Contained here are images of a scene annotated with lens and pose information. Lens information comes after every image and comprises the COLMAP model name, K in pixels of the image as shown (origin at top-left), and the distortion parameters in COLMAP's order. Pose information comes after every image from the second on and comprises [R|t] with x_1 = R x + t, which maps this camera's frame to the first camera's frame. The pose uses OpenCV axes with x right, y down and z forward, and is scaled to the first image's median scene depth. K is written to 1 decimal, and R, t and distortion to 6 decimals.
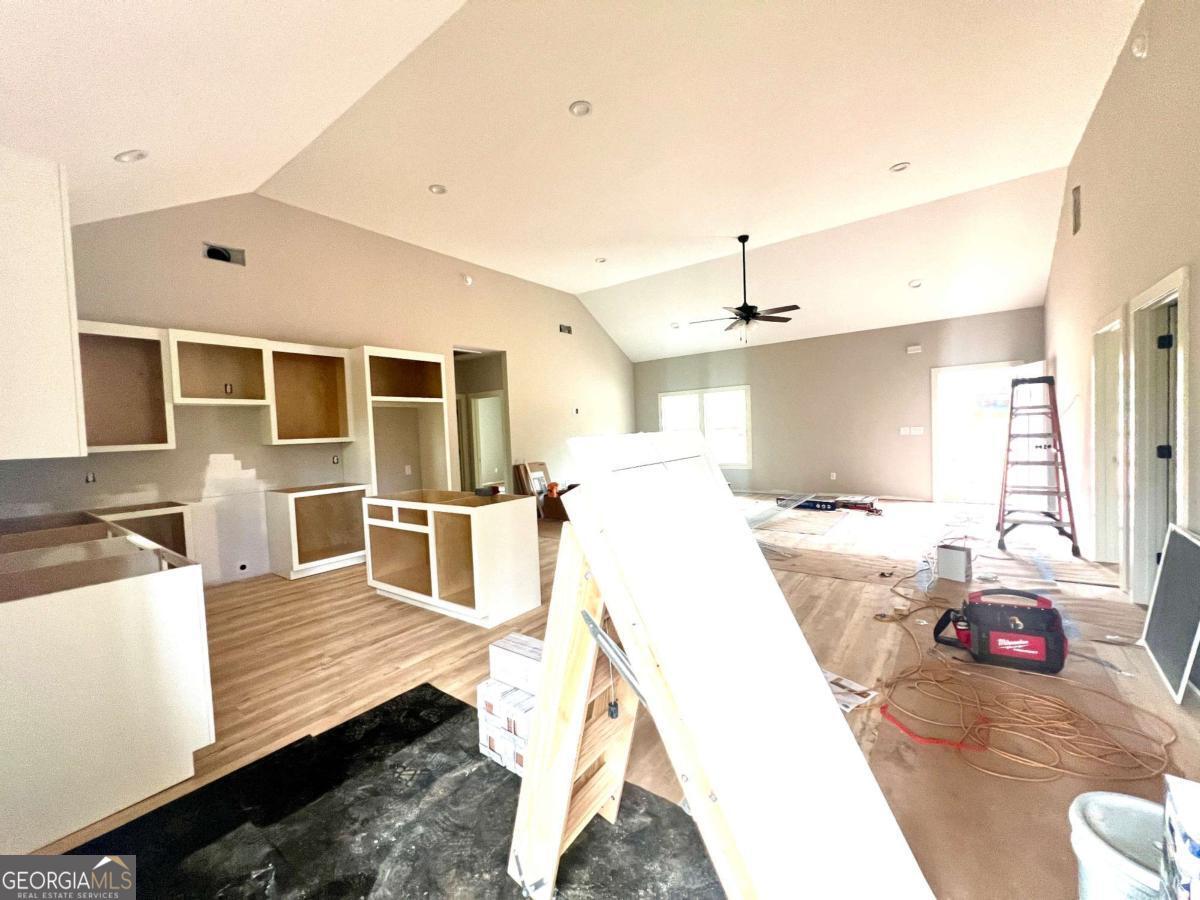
lens RADIAL K [[478.4, 0, 598.1], [0, 478.4, 449.1], [0, 0, 1]] dist [-0.000640, 0.000476]
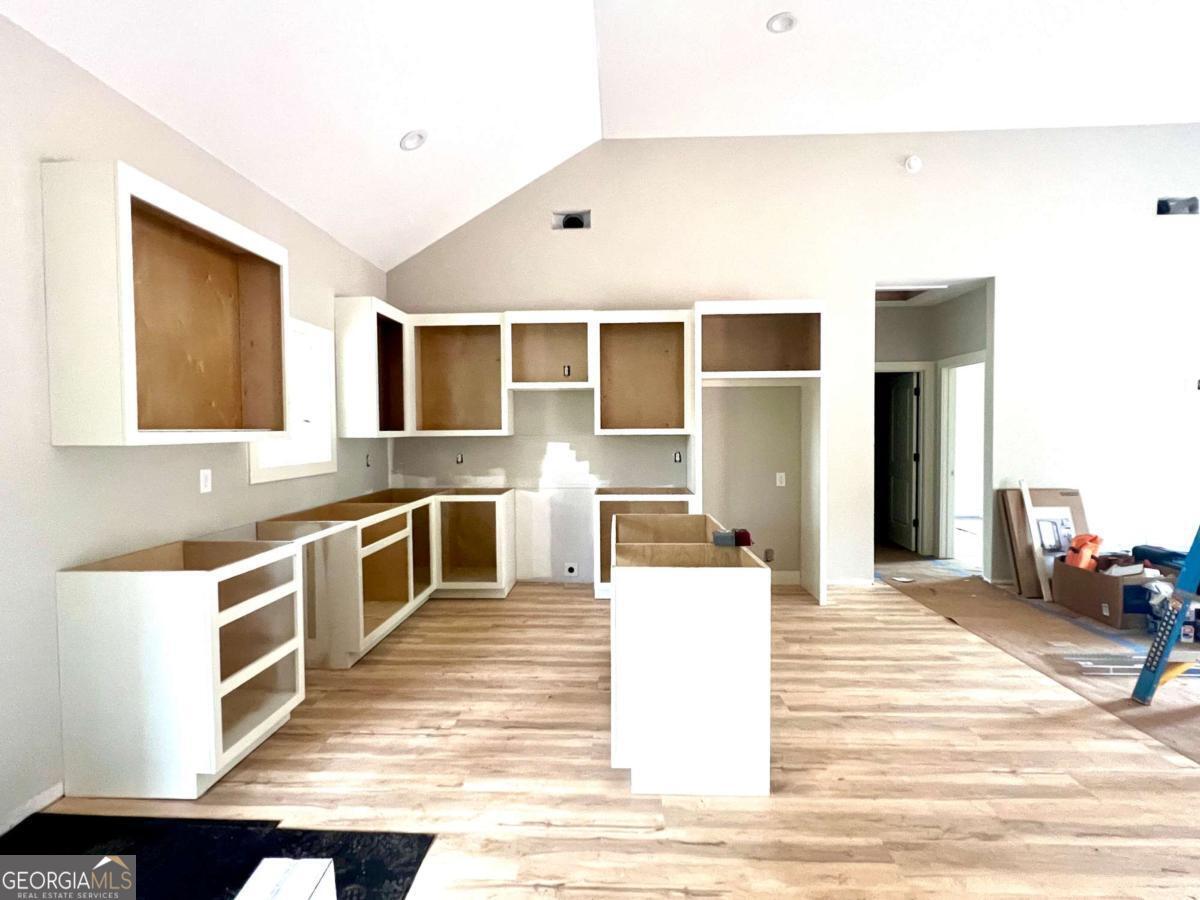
lens RADIAL K [[605.2, 0, 594.9], [0, 605.2, 449.6], [0, 0, 1]] dist [0.001729, -0.001074]
pose [[0.562932, 0.063042, -0.824096, 0.197427], [-0.048906, 0.997880, 0.042929, -0.027854], [0.825055, 0.016137, 0.564822, 0.385039]]
